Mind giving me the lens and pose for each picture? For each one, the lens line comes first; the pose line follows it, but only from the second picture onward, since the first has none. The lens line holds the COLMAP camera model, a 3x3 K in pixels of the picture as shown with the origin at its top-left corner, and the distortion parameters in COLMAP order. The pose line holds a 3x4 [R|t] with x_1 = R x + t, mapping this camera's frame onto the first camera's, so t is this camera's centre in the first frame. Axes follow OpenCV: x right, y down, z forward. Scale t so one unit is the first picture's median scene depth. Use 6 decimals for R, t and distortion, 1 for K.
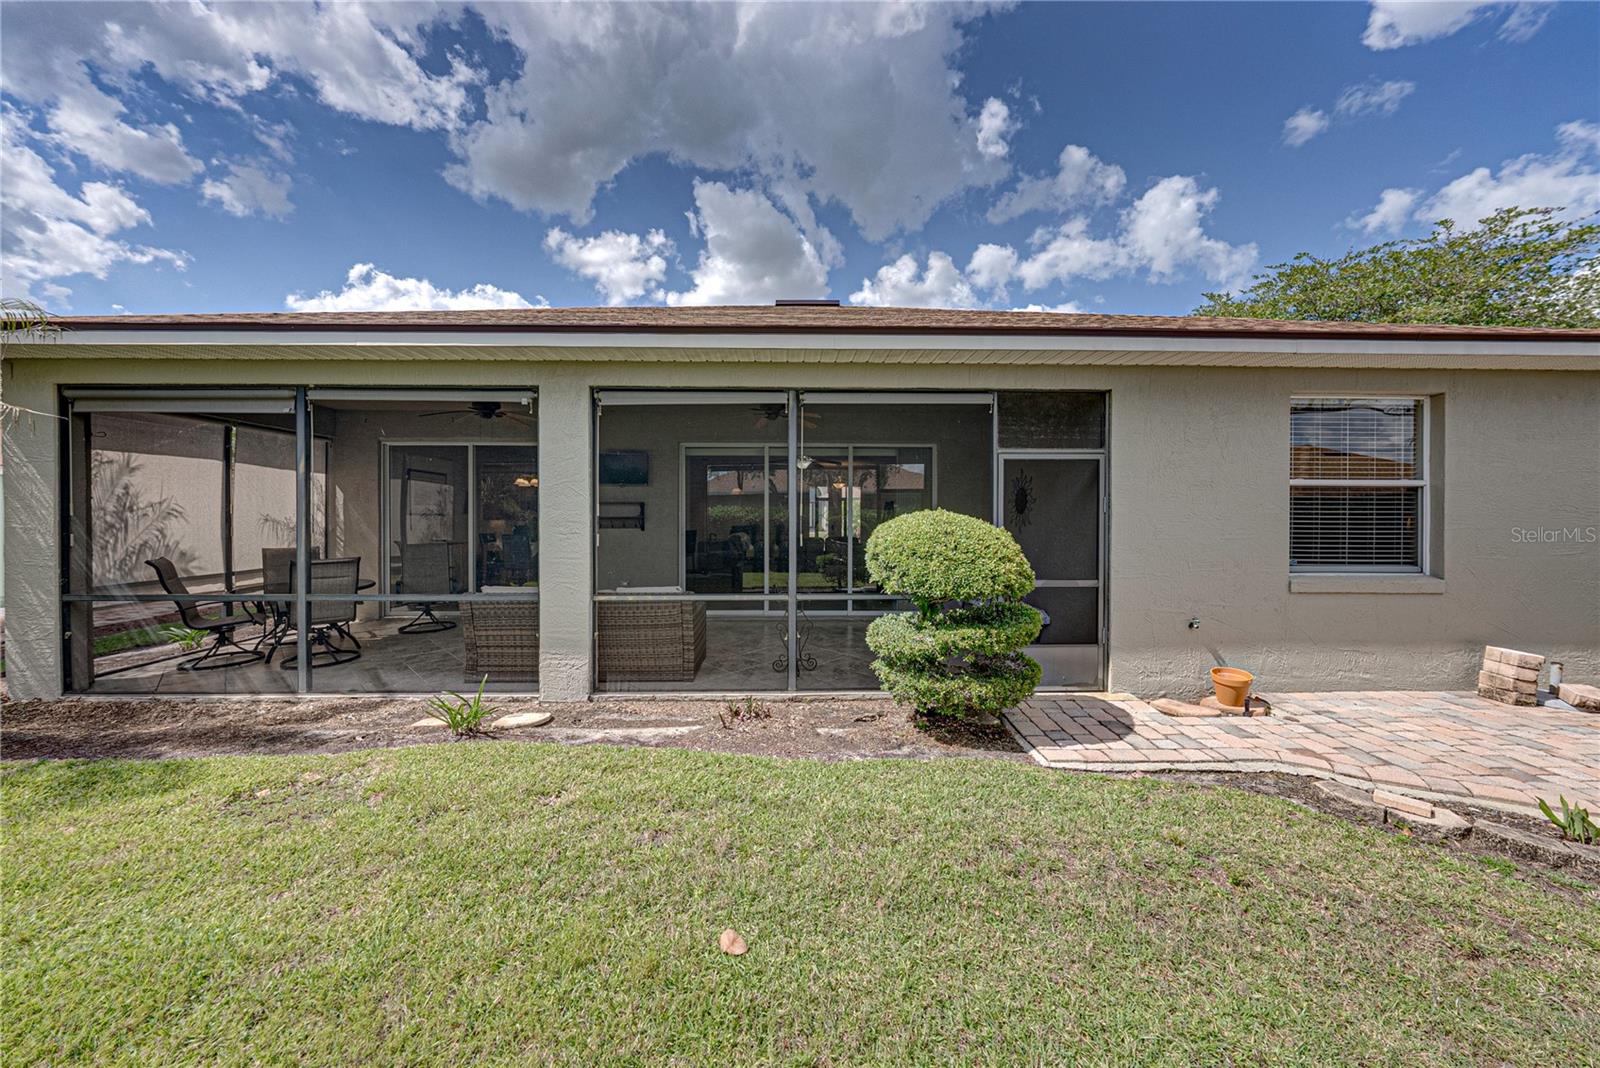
lens RADIAL K [[555.0, 0, 799.5], [0, 555.0, 523.7], [0, 0, 1]] dist [-0.002820, 0.000514]
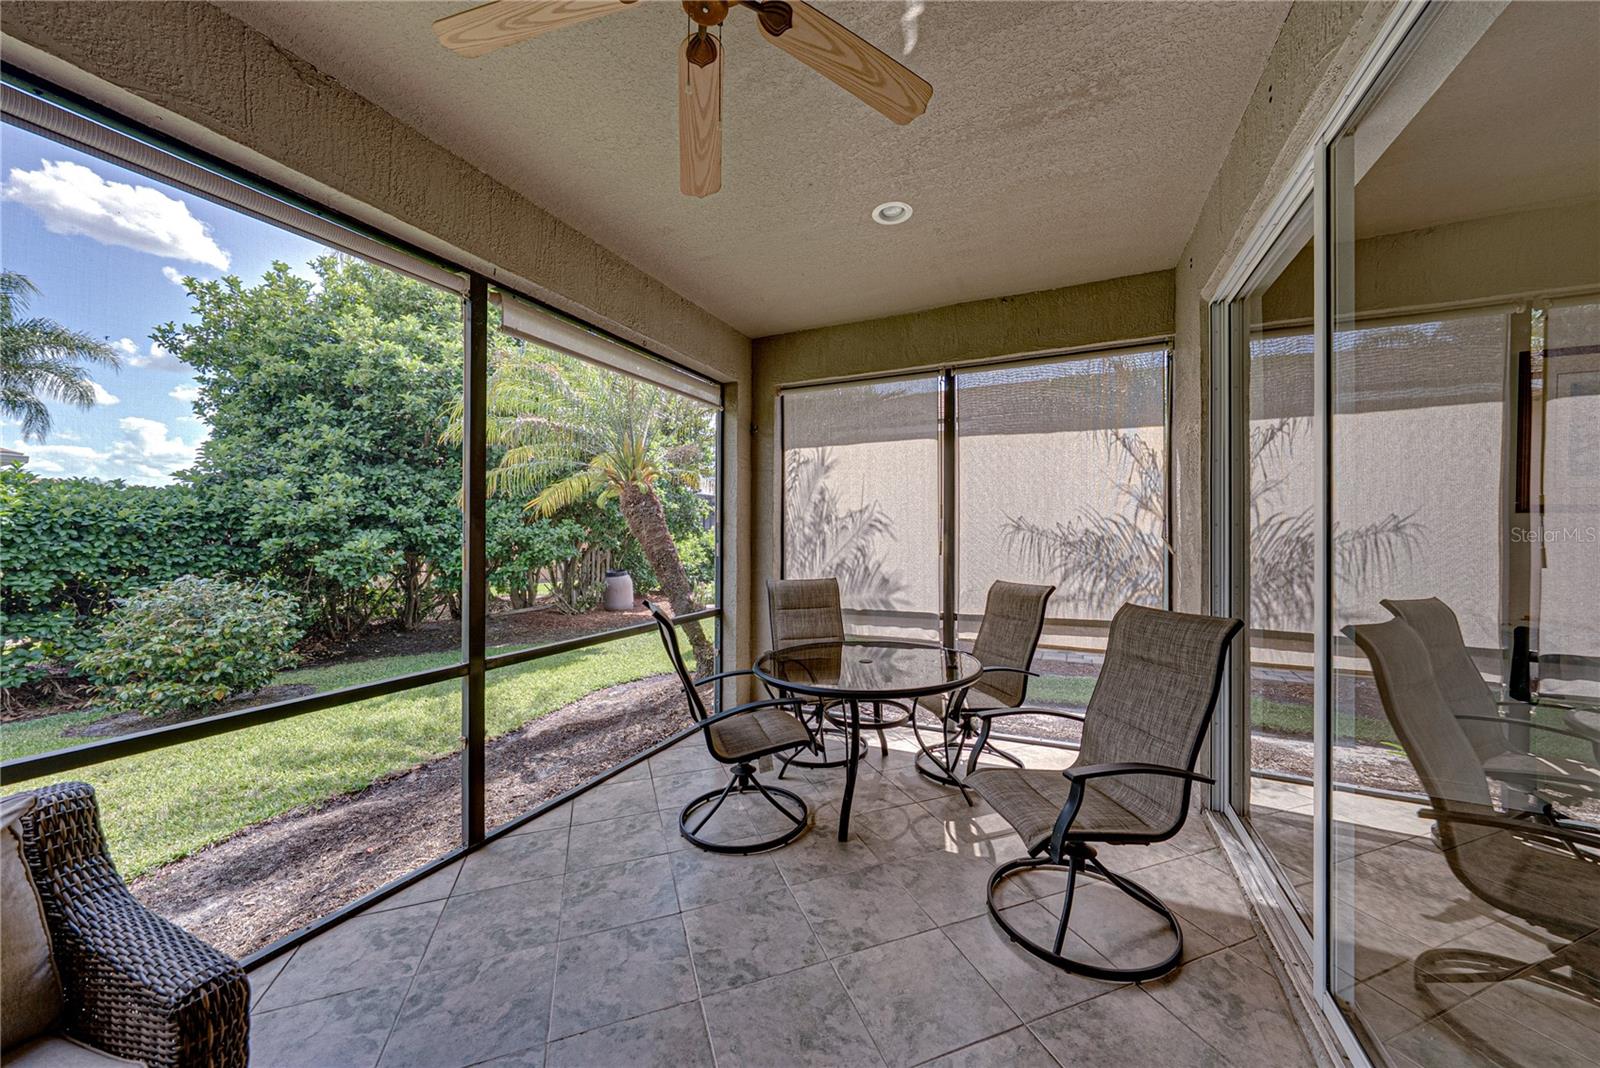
lens RADIAL K [[555.0, 0, 801.0], [0, 555.0, 529.1], [0, 0, 1]] dist [-0.002820, 0.000514]
pose [[-0.433866, -0.011814, -0.900900, -0.472724], [-0.010714, 0.999911, -0.007952, -0.003318], [0.900914, 0.006202, -0.433954, 1.302991]]
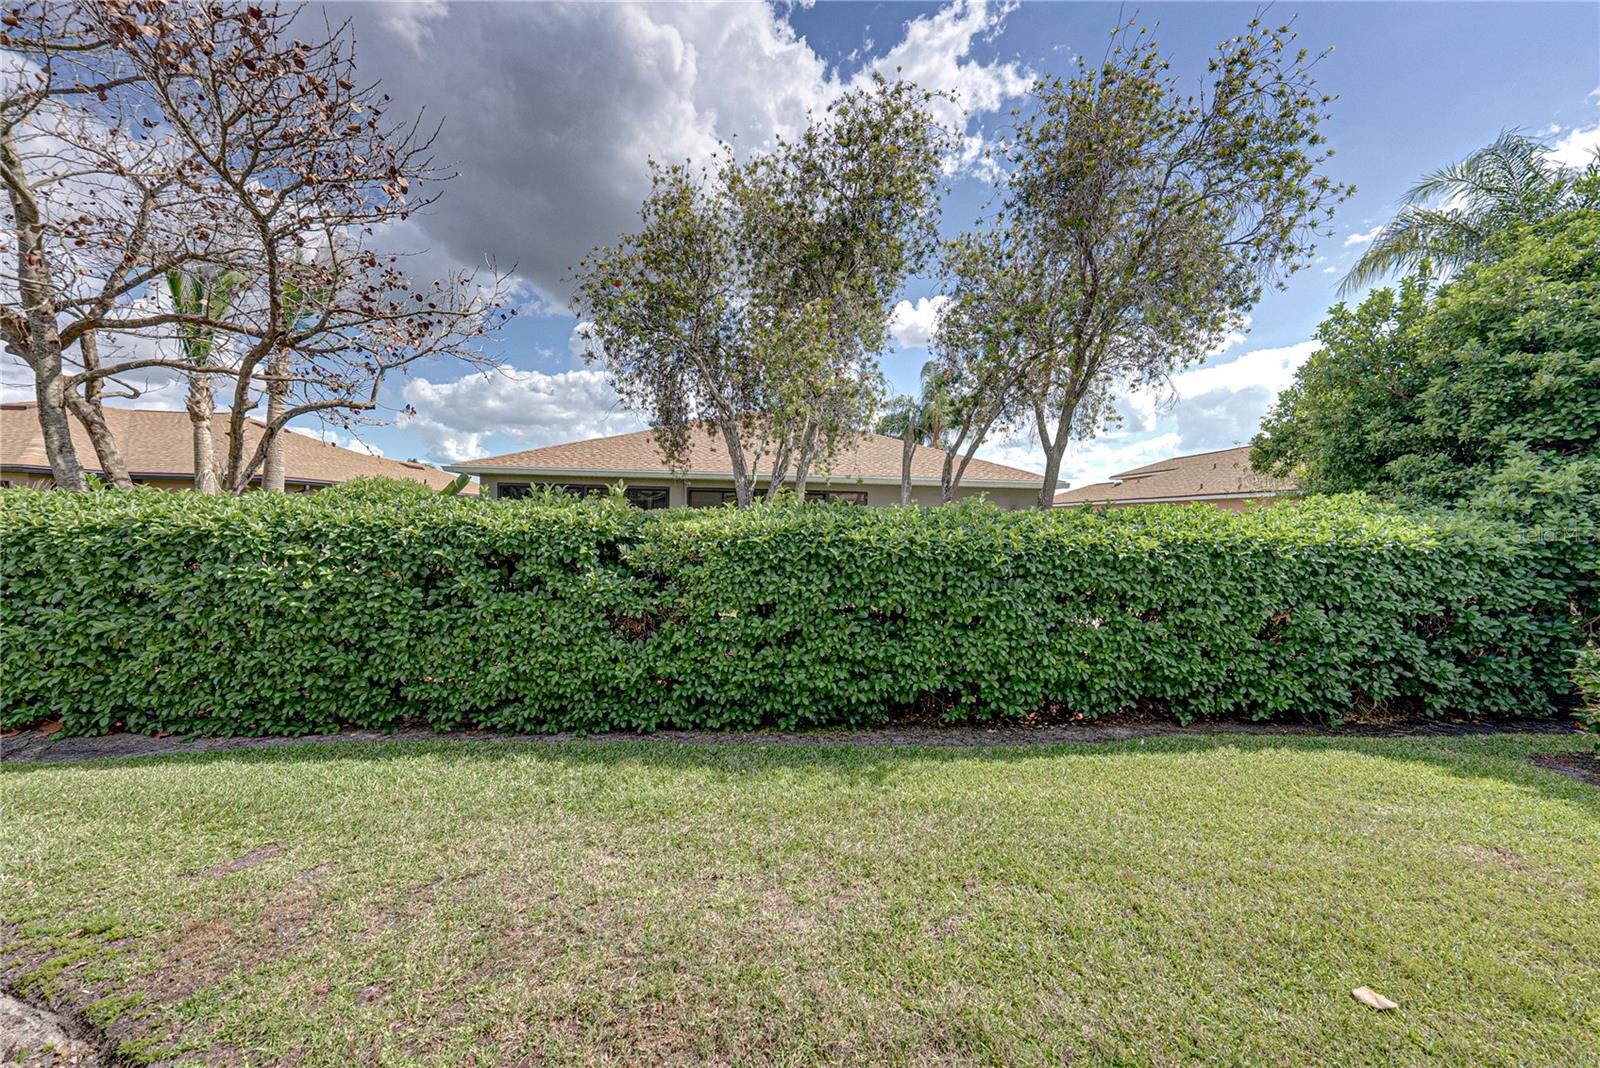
lens RADIAL K [[555.0, 0, 804.1], [0, 555.0, 531.1], [0, 0, 1]] dist [-0.002820, 0.000514]
pose [[-0.997383, -0.024749, -0.067934, 0.360328], [-0.026188, 0.999449, 0.020372, -0.031515], [0.067392, 0.022098, -0.997482, 0.699026]]
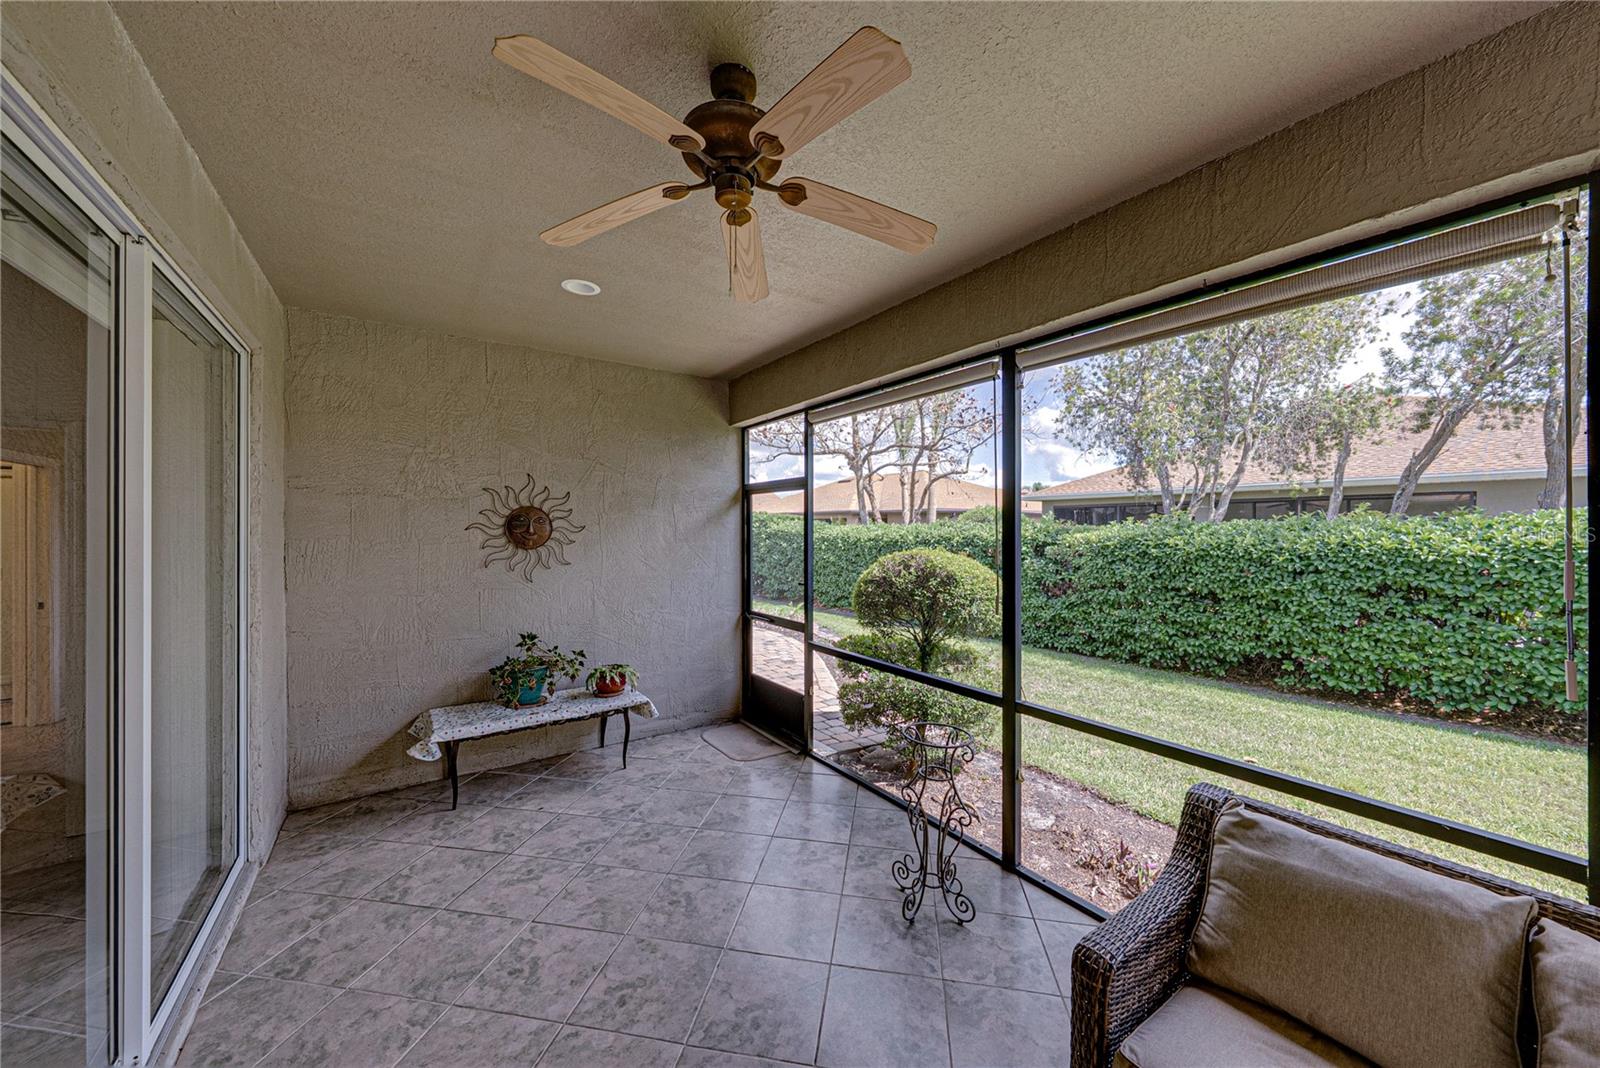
lens RADIAL K [[555.0, 0, 811.0], [0, 555.0, 527.9], [0, 0, 1]] dist [-0.002820, 0.000514]
pose [[-0.582724, -0.003635, 0.812662, -0.322296], [0.002719, 0.999976, 0.006422, -0.051570], [-0.812666, 0.005952, -0.582700, 1.309774]]
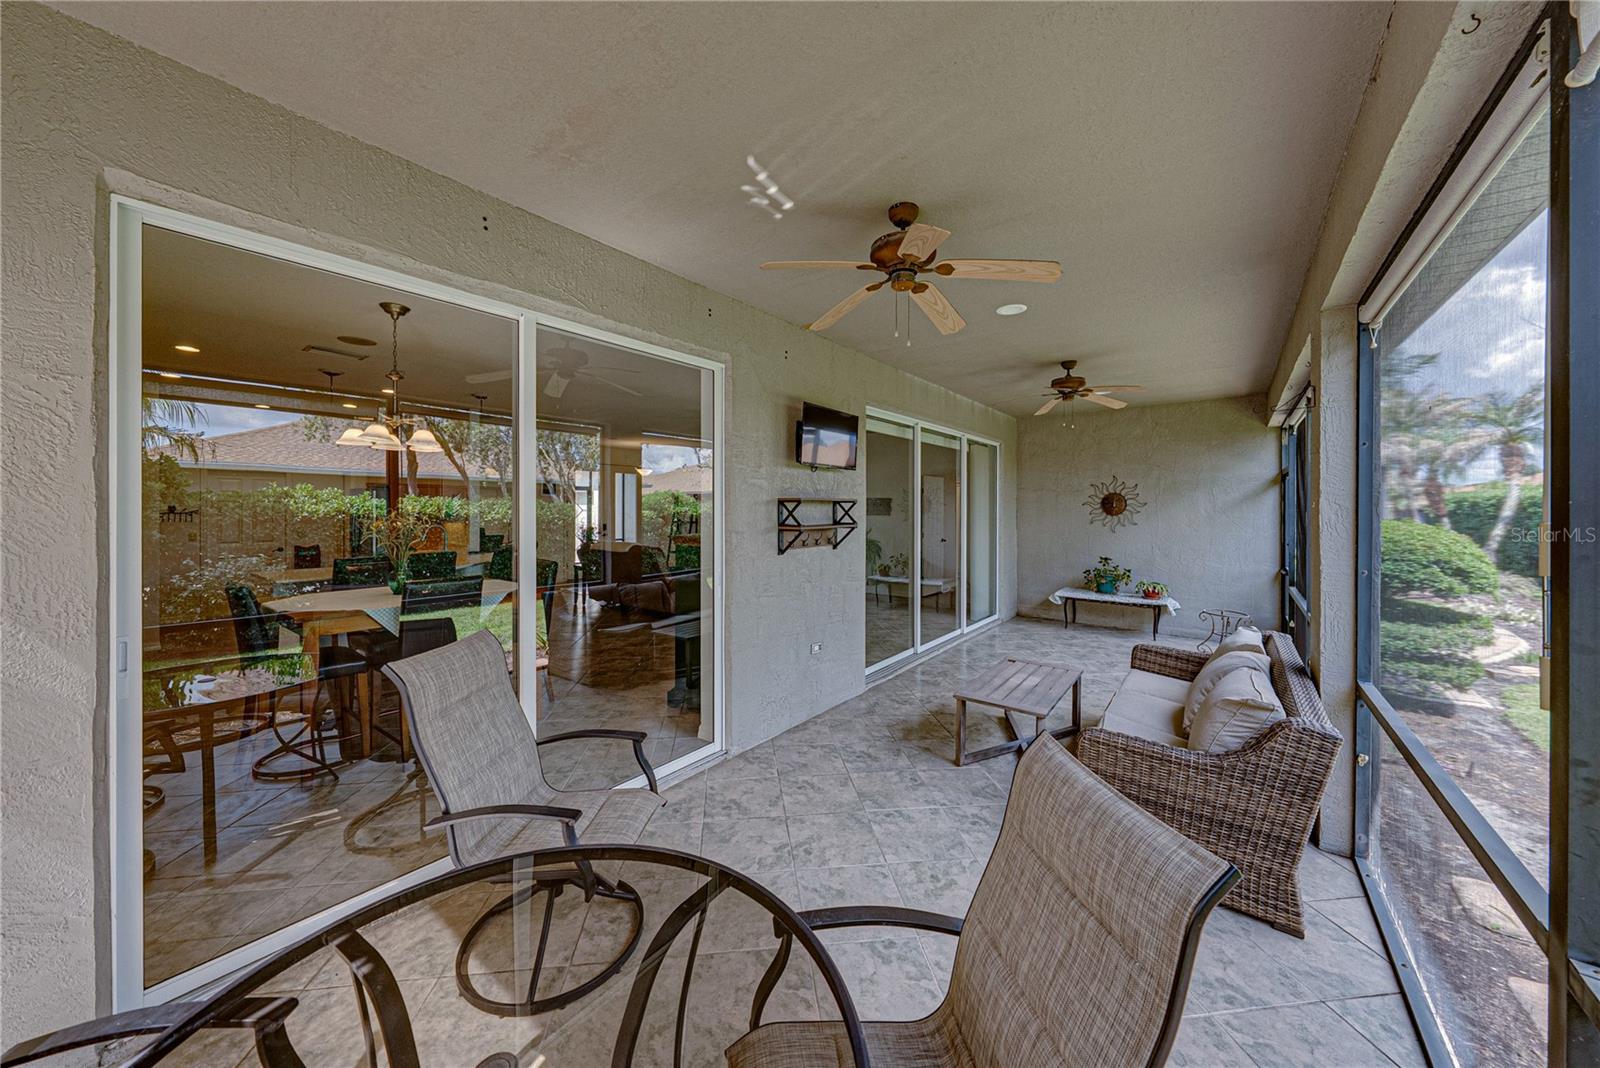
lens RADIAL K [[555.0, 0, 801.5], [0, 555.0, 513.3], [0, 0, 1]] dist [-0.002820, 0.000514]
pose [[0.618146, -0.011312, 0.785982, -1.082811], [0.006823, 0.999936, 0.009026, -0.043294], [-0.786033, -0.000217, 0.618184, 0.943745]]
